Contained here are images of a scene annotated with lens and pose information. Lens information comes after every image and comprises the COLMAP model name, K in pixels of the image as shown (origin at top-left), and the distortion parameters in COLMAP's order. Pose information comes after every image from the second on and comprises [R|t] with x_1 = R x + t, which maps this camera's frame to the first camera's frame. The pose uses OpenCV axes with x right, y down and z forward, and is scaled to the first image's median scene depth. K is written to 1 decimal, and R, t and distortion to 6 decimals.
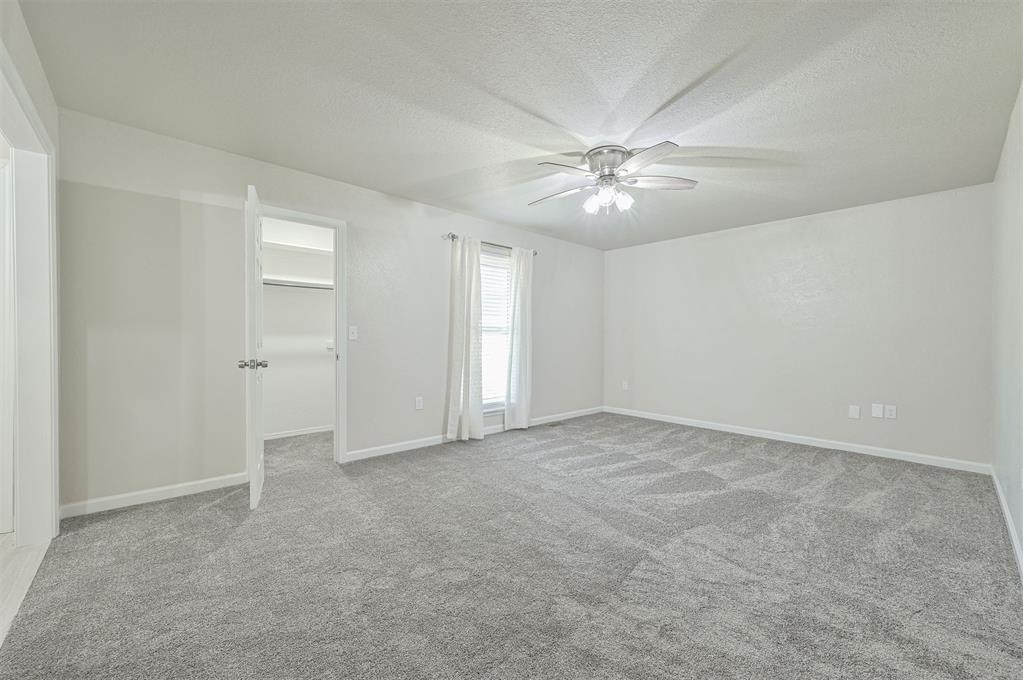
lens RADIAL K [[402.9, 0, 510.3], [0, 402.9, 343.0], [0, 0, 1]] dist [0.000286, 0.000243]
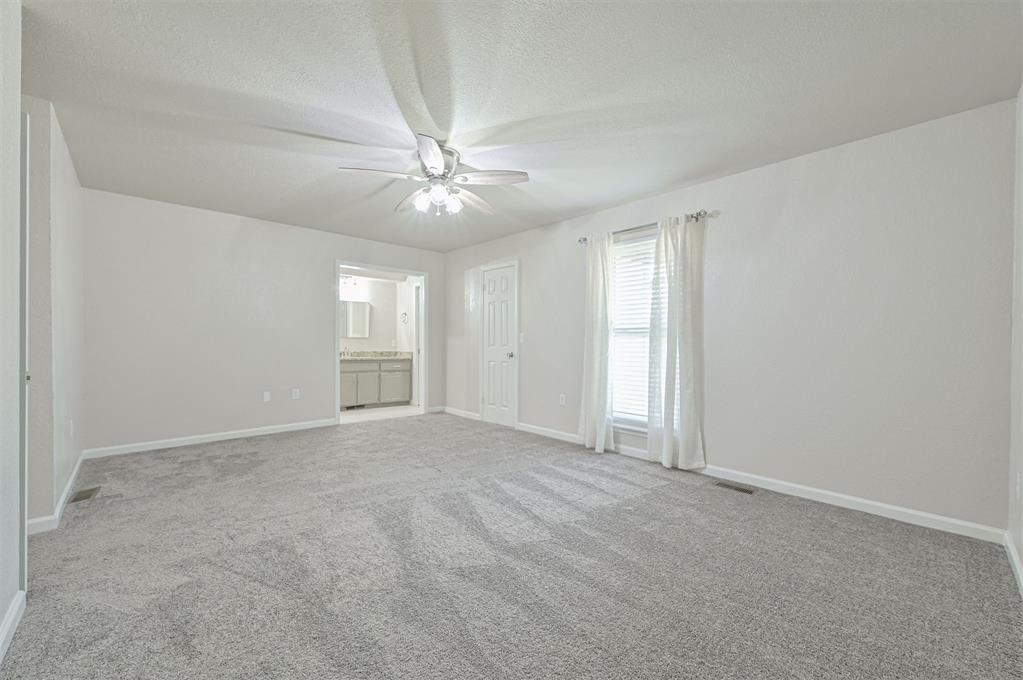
lens RADIAL K [[402.9, 0, 510.3], [0, 402.9, 343.0], [0, 0, 1]] dist [0.000286, 0.000243]
pose [[0.004996, -0.006967, -0.999963, 1.013828], [-0.020725, 0.999760, -0.007070, 0.002772], [0.999773, 0.020759, 0.004850, 0.968029]]
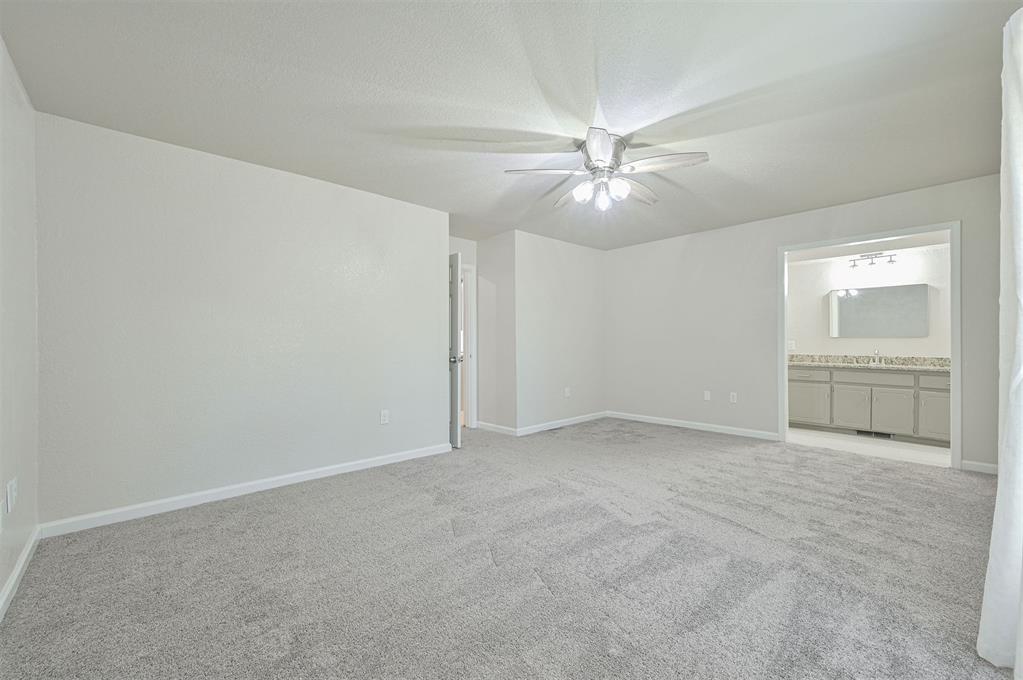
lens RADIAL K [[414.0, 0, 525.2], [0, 414.0, 342.1], [0, 0, 1]] dist [0.013199, 0.000112]
pose [[-0.999718, -0.005168, -0.023172, 0.358634], [-0.005432, 0.999921, 0.011368, -0.014325], [0.023111, 0.011490, -0.999667, 1.616164]]
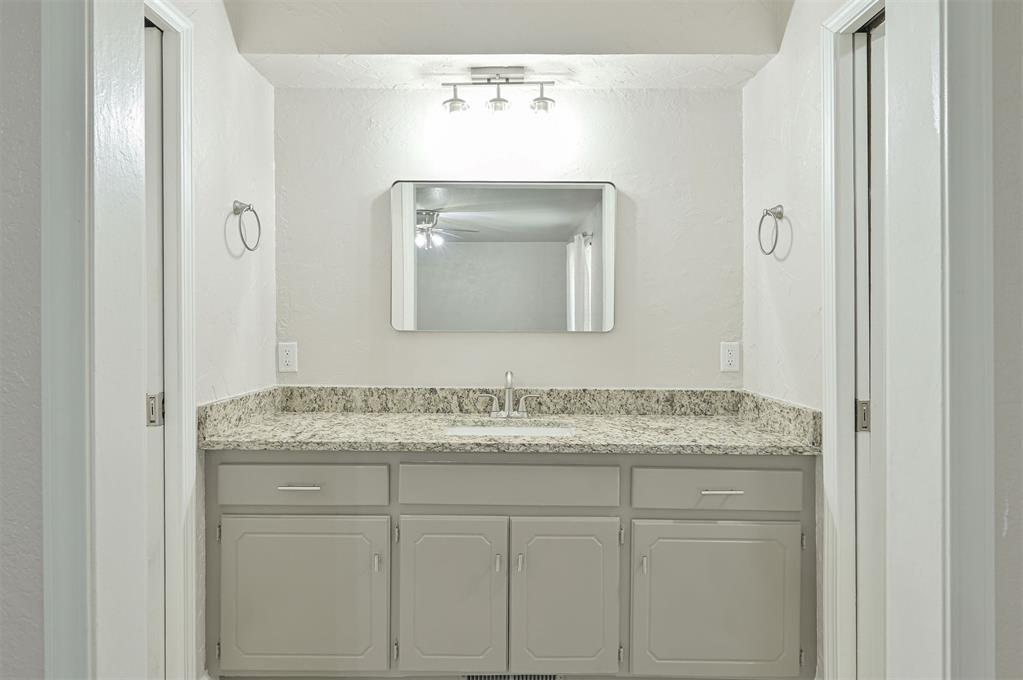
lens RADIAL K [[571.7, 0, 502.5], [0, 571.7, 322.3], [0, 0, 1]] dist [-0.005526, -0.000194]
pose [[-0.684464, -0.003302, -0.729039, -0.415103], [-0.012875, 0.999889, 0.007559, -0.037519], [0.728933, 0.014560, -0.684430, 0.636993]]
